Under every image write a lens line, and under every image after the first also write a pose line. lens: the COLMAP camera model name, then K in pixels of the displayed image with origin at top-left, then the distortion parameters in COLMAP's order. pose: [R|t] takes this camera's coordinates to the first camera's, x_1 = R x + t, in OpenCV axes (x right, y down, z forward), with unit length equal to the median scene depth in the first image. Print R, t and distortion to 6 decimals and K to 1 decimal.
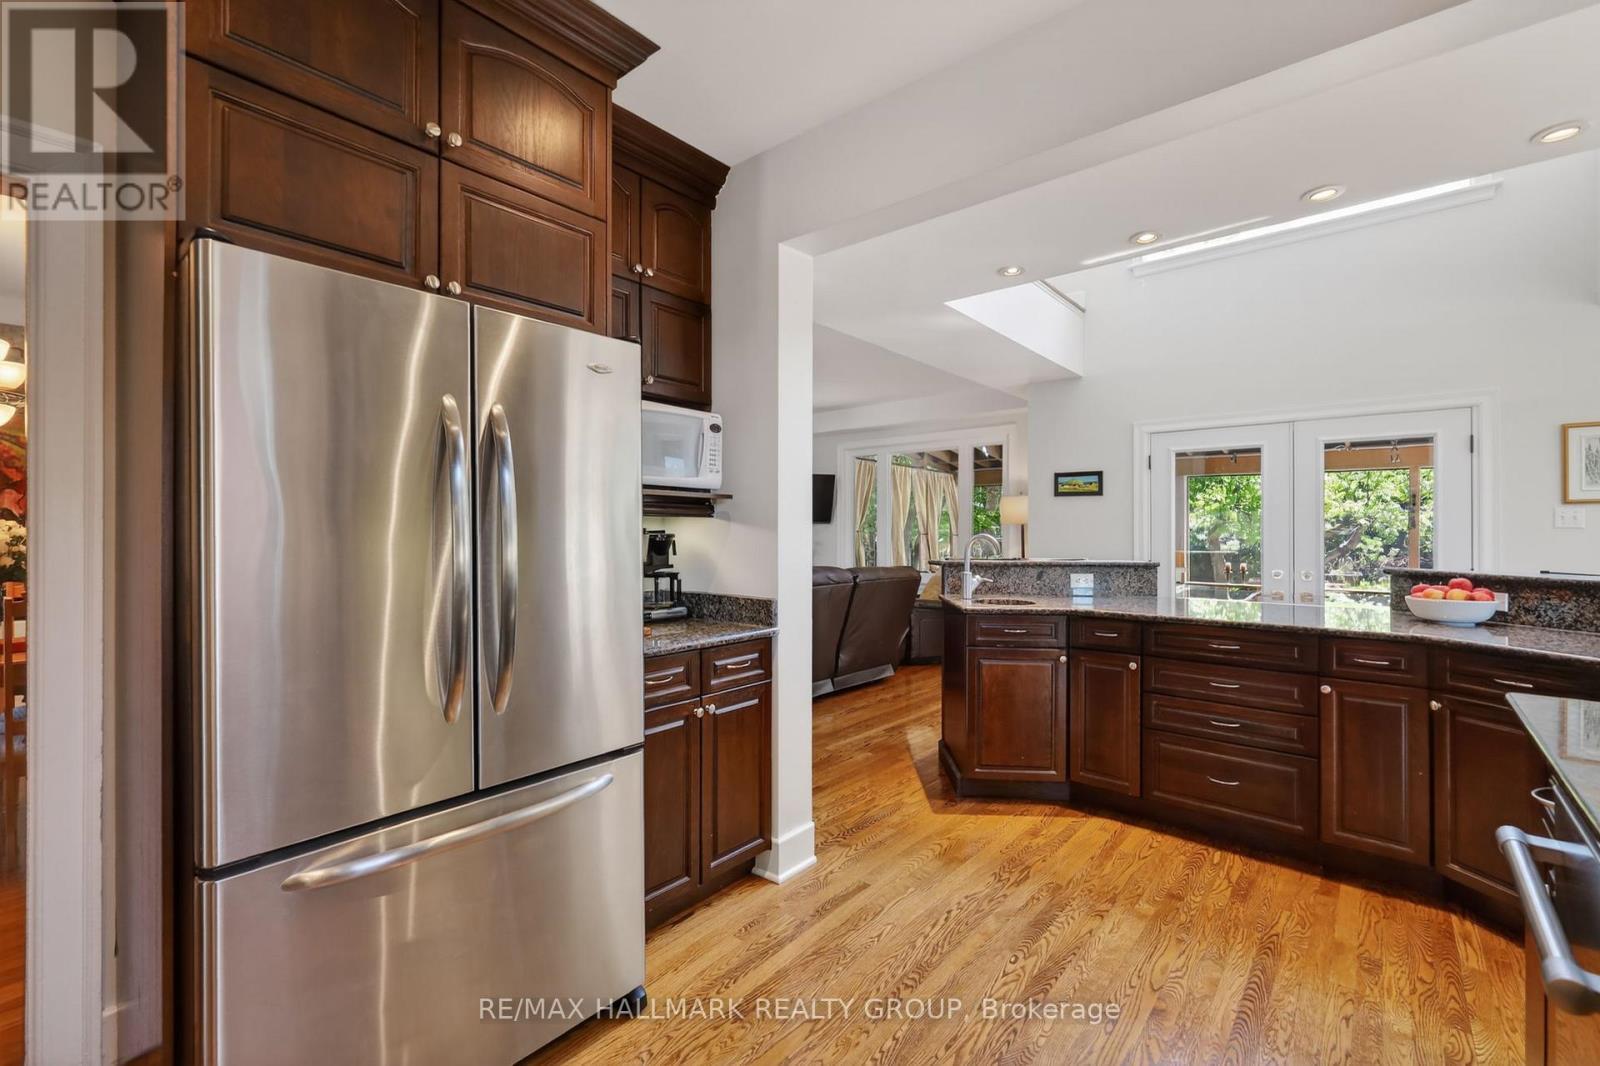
lens RADIAL K [[696.4, 0, 803.3], [0, 696.4, 532.7], [0, 0, 1]] dist [0.003074, -0.000848]
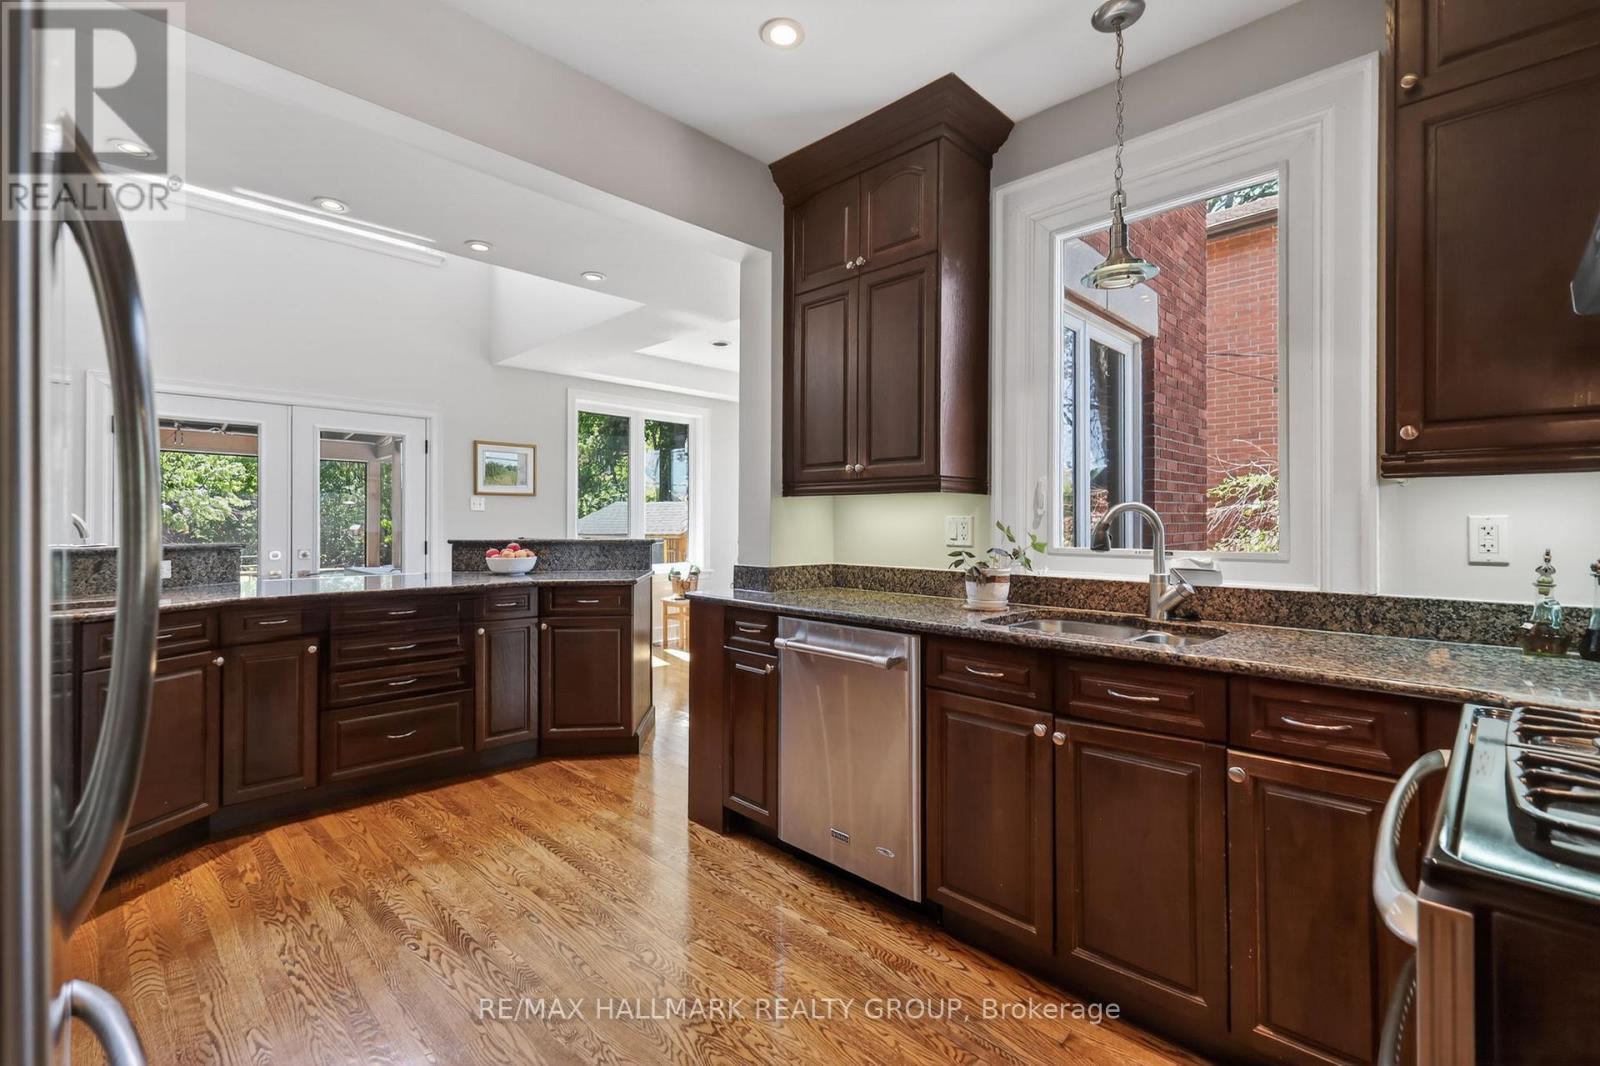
lens RADIAL K [[696.4, 0, 805.4], [0, 696.4, 519.8], [0, 0, 1]] dist [0.003074, -0.000848]
pose [[0.067890, -0.000392, 0.997693, -0.461554], [-0.001412, 0.999999, 0.000489, 0.014584], [-0.997692, -0.001442, 0.067889, 0.291092]]
